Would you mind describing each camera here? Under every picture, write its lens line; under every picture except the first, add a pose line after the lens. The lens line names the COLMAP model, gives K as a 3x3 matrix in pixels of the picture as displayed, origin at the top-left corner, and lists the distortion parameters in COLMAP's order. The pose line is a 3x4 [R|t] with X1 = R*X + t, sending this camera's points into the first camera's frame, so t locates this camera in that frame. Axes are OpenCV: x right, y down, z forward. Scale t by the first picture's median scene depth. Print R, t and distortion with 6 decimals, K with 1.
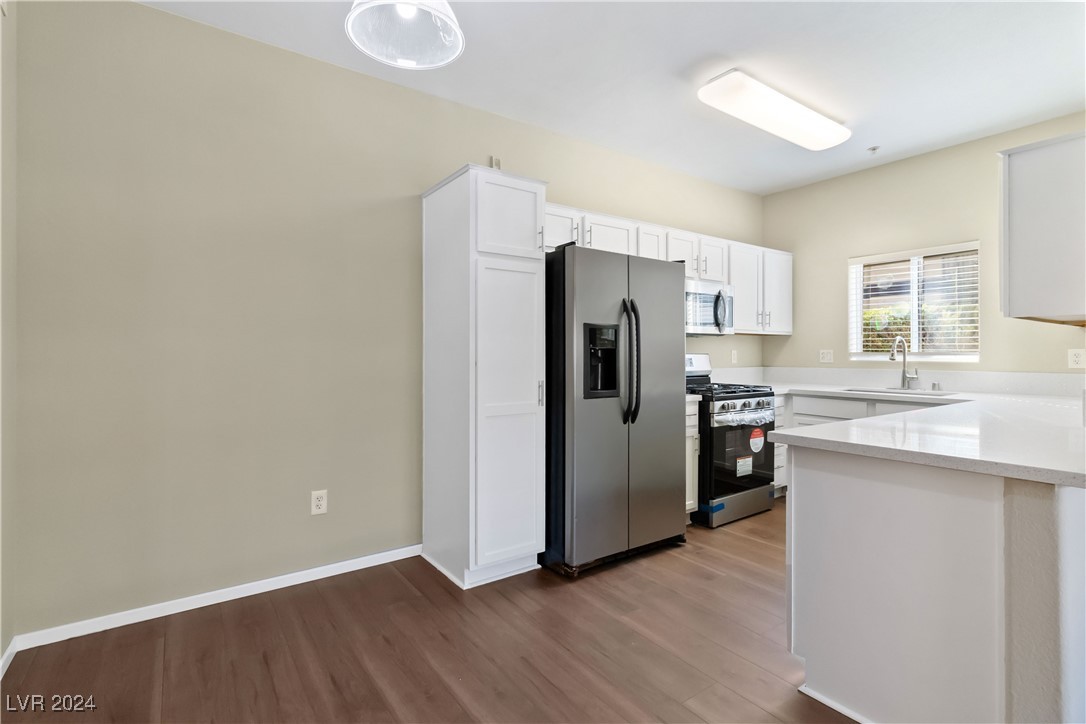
lens RADIAL K [[519.0, 0, 549.2], [0, 519.0, 351.1], [0, 0, 1]] dist [-0.000273, -0.000161]
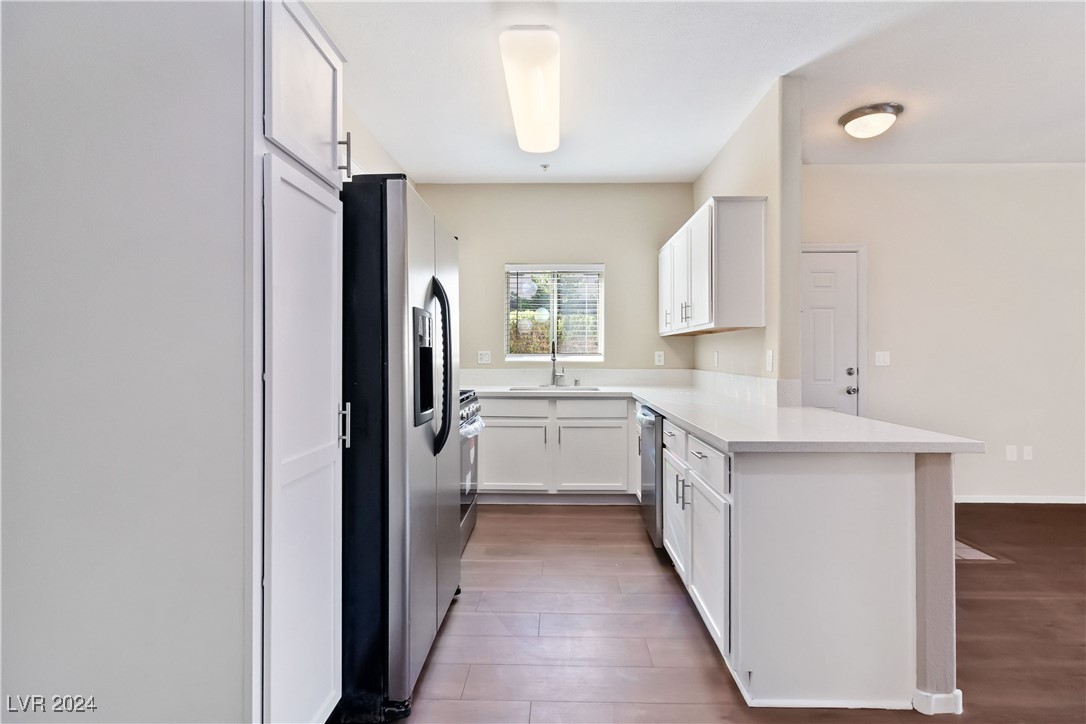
lens RADIAL K [[519.0, 0, 549.2], [0, 519.0, 351.1], [0, 0, 1]] dist [-0.000273, -0.000161]
pose [[0.600073, 0.004419, 0.799933, -0.262474], [-0.004074, 0.999989, -0.002468, 0.000090], [-0.799935, -0.001778, 0.600084, 0.372075]]
